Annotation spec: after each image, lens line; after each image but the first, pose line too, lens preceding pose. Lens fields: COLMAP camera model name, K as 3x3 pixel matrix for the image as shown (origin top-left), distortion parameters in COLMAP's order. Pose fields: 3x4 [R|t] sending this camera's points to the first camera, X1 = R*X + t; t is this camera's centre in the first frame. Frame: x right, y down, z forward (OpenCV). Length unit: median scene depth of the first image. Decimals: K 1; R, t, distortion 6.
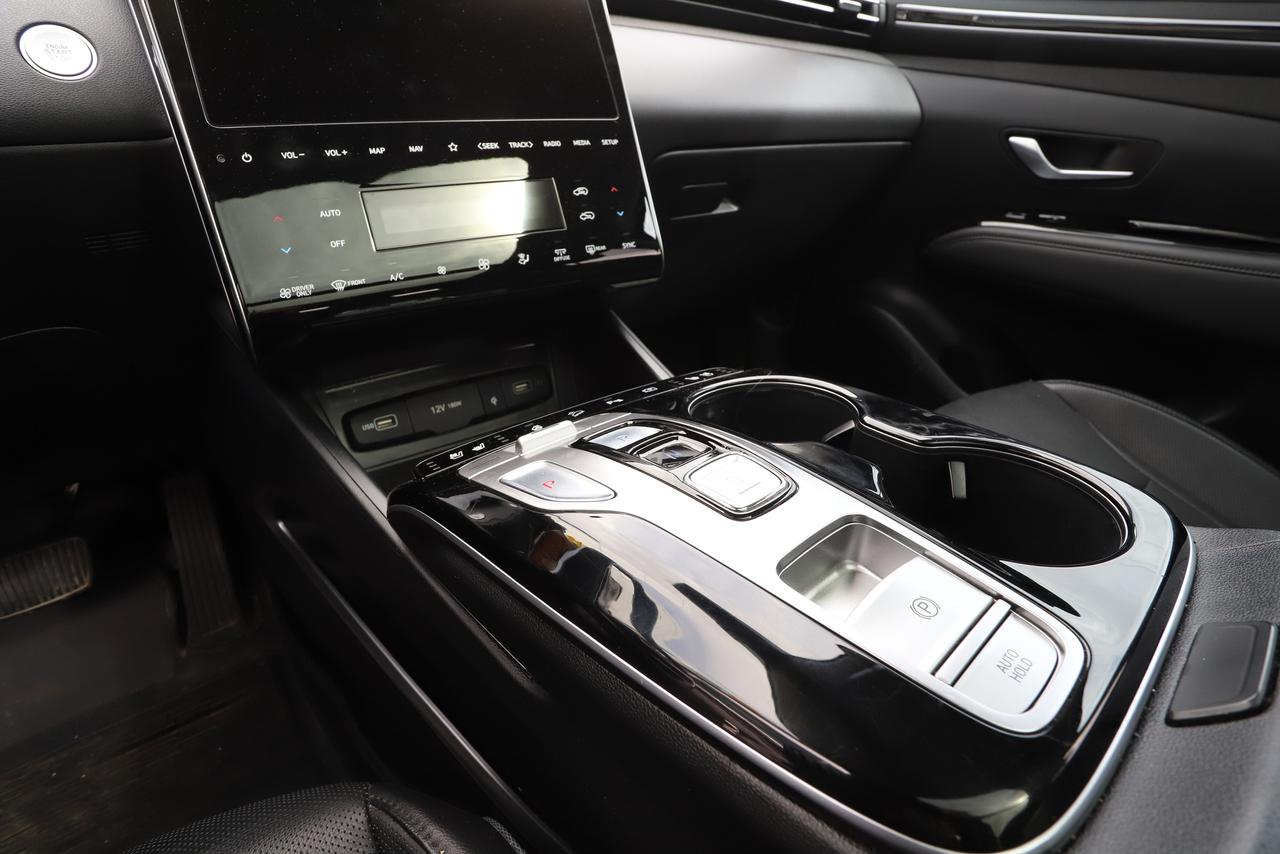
lens RADIAL K [[629.4, 0, 660.0], [0, 629.4, 412.3], [0, 0, 1]] dist [-0.091994, 0.028769]
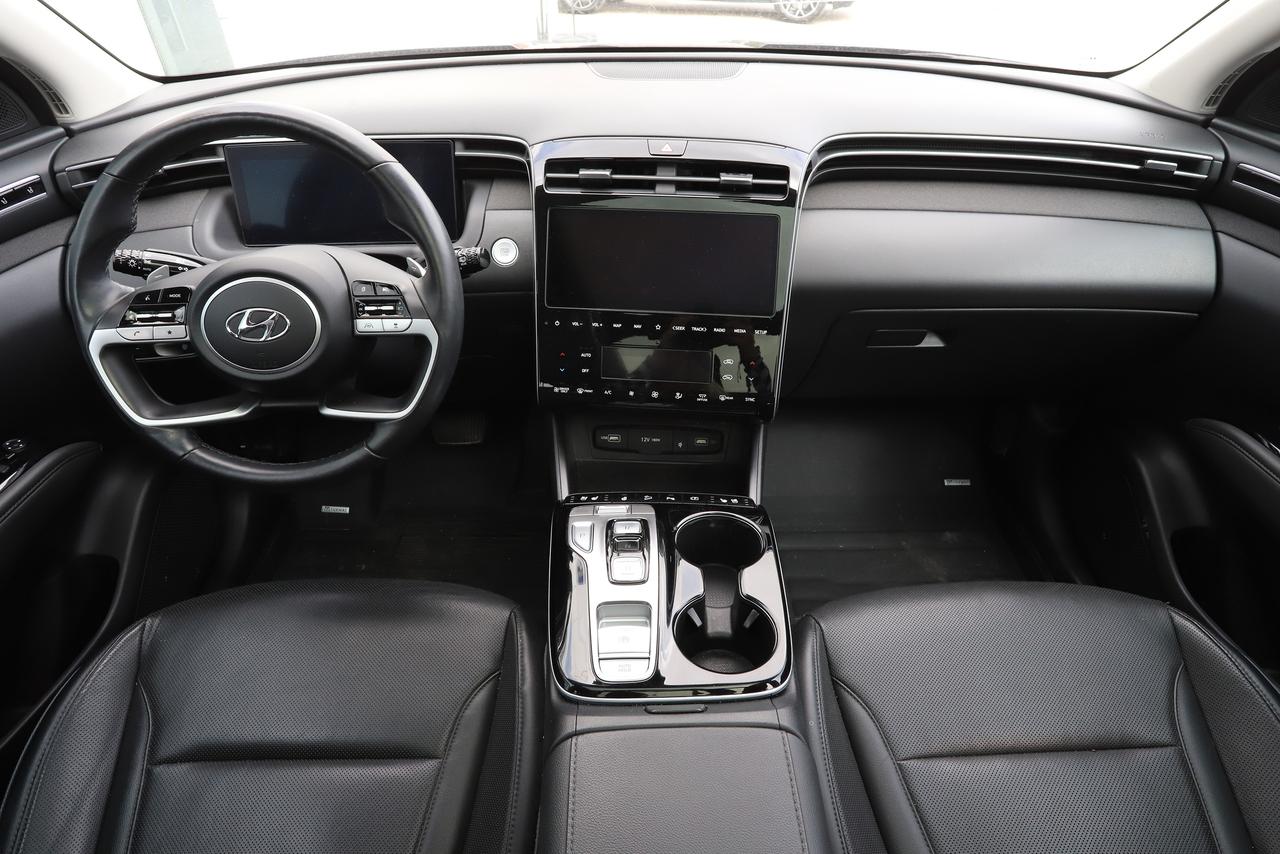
lens RADIAL K [[700.6, 0, 640.0], [0, 700.6, 427.0], [0, 0, 1]] dist [-0.084806, 0.050023]
pose [[0.762793, 0.364949, -0.533815, 0.649317], [-0.283863, 0.930707, 0.230664, -0.486114], [0.581006, -0.024418, 0.813533, -0.557882]]
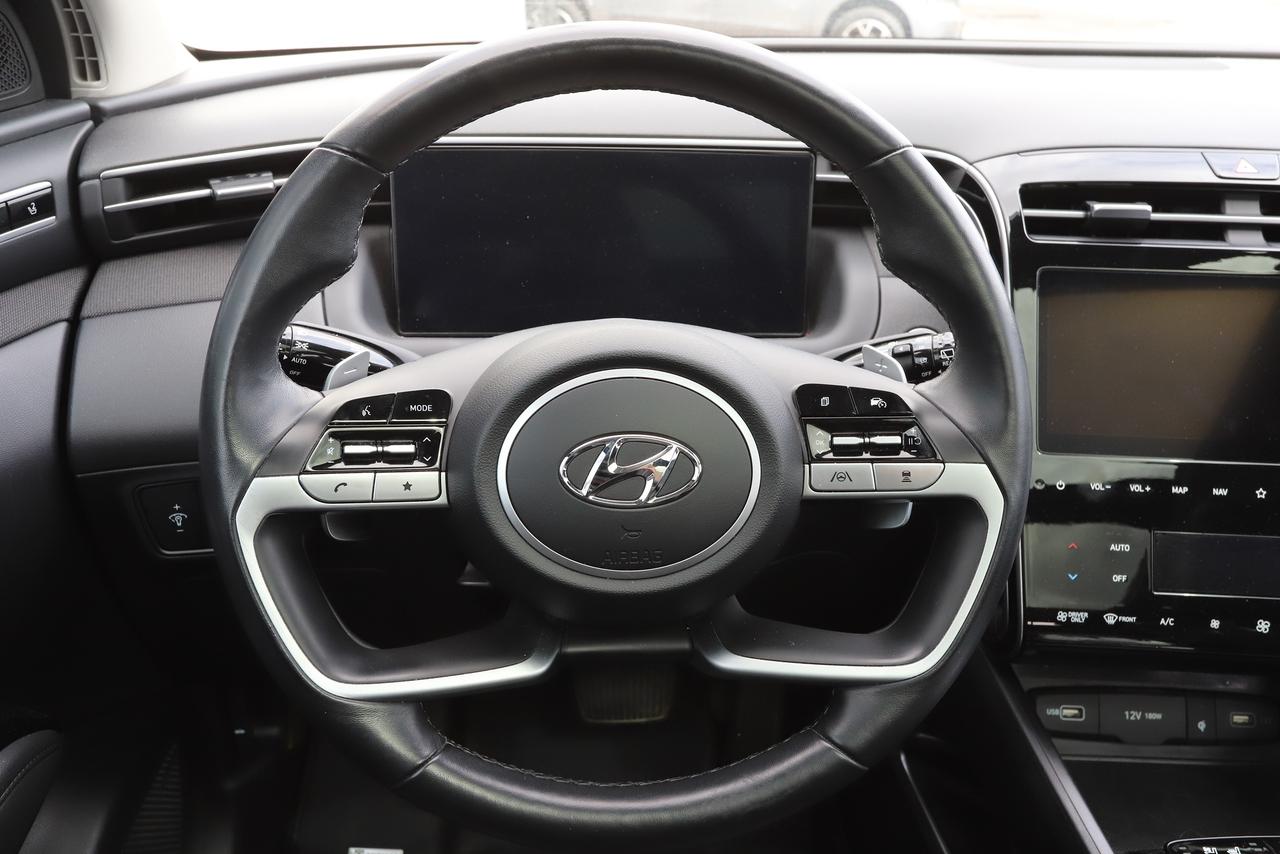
lens RADIAL K [[1095.1, 0, 681.8], [0, 1095.1, 428.9], [0, 0, 1]] dist [-0.034001, 0.113876]
pose [[0.785741, 0.236200, -0.571681, -0.079982], [-0.286853, 0.957973, 0.001541, -0.216966], [0.548020, 0.162777, 0.820474, -0.671935]]
